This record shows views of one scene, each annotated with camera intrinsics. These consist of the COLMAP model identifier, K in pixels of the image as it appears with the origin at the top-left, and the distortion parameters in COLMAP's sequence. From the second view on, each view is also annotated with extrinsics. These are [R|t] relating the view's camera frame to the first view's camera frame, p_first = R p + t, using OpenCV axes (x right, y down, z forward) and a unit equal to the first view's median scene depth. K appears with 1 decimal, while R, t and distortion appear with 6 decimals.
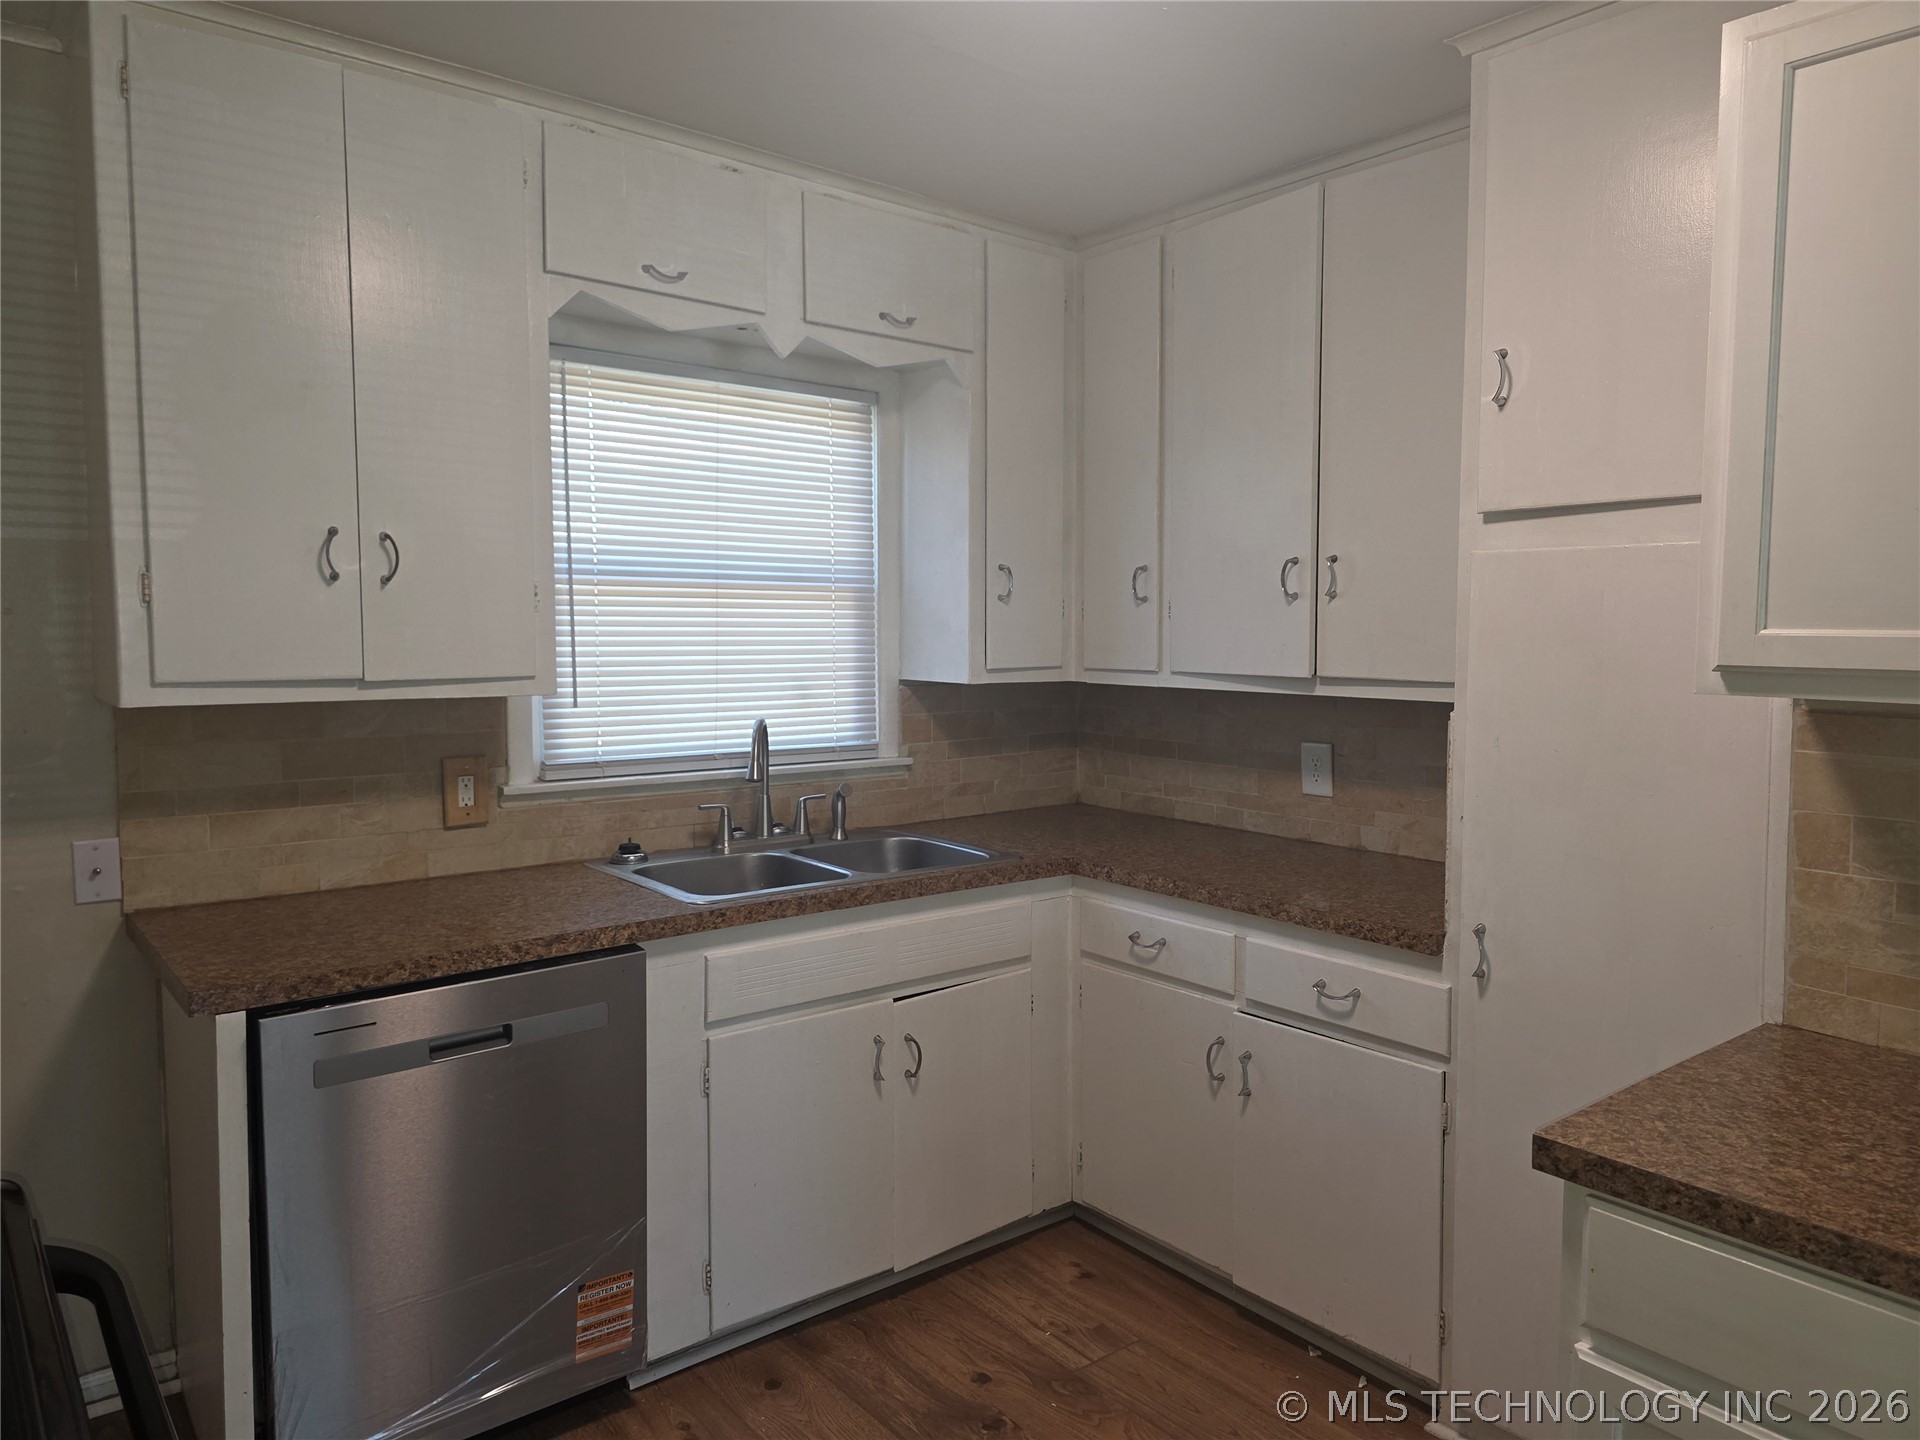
lens RADIAL K [[1286.7, 0, 975.7], [0, 1286.7, 713.2], [0, 0, 1]] dist [0.076896, -0.074203]
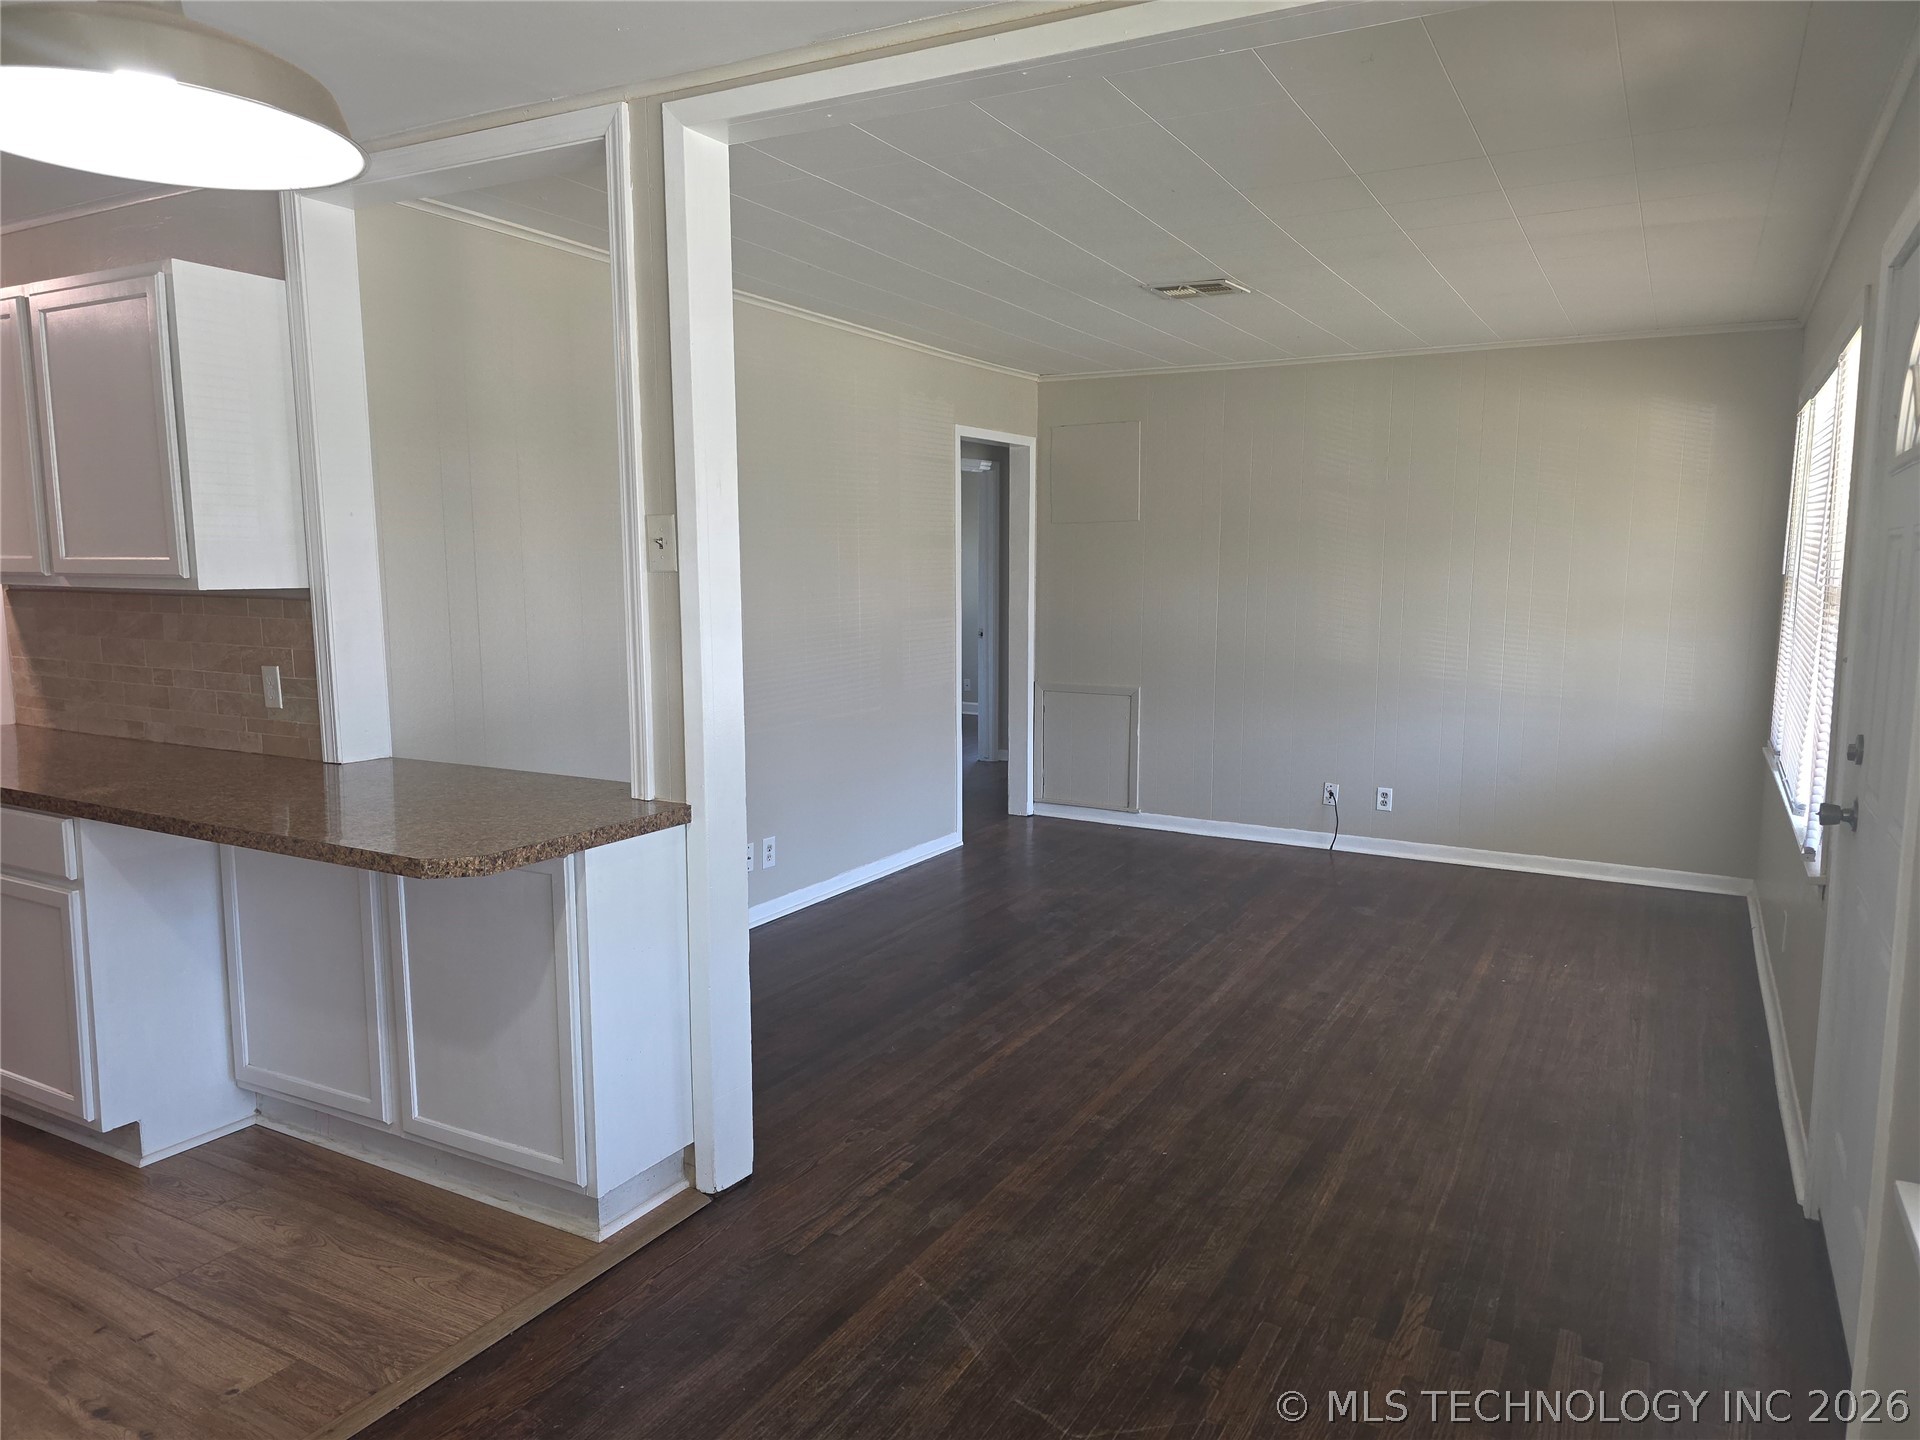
lens RADIAL K [[1287.0, 0, 960.5], [0, 1287.0, 726.9], [0, 0, 1]] dist [0.078882, -0.065167]
pose [[0.931601, -0.043791, 0.360835, 0.871099], [0.024468, 0.998020, 0.057947, 0.095340], [-0.362659, -0.045155, 0.930828, -1.183601]]
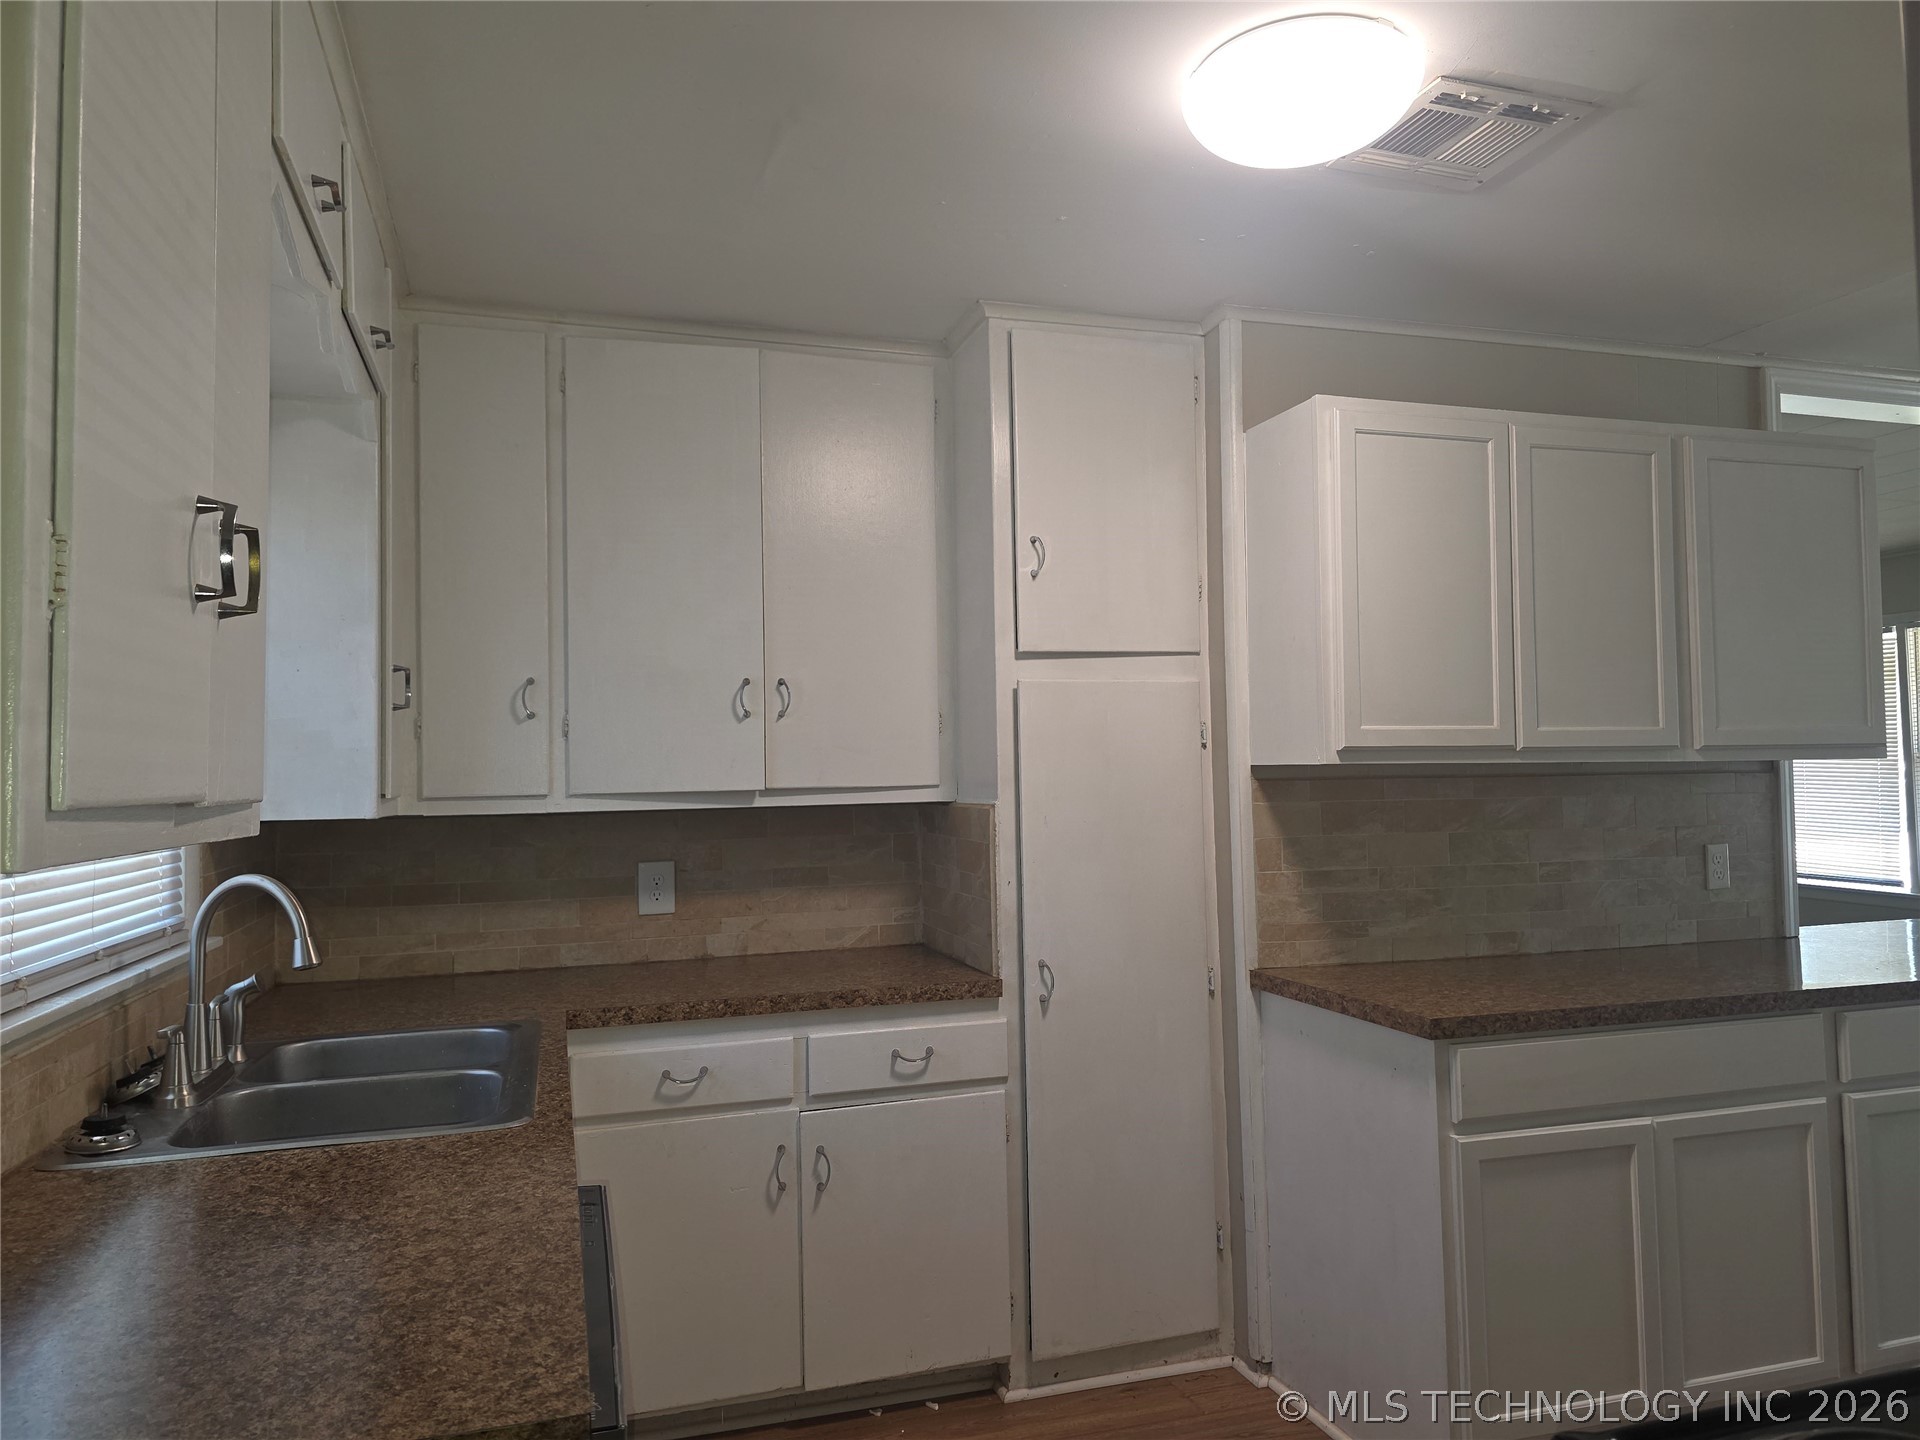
lens RADIAL K [[1287.0, 0, 960.5], [0, 1287.0, 726.9], [0, 0, 1]] dist [0.078882, -0.065167]
pose [[0.368887, 0.025792, 0.929116, -0.695796], [0.084302, 0.994567, -0.061079, -0.000377], [-0.925643, 0.100857, 0.364709, 0.464304]]
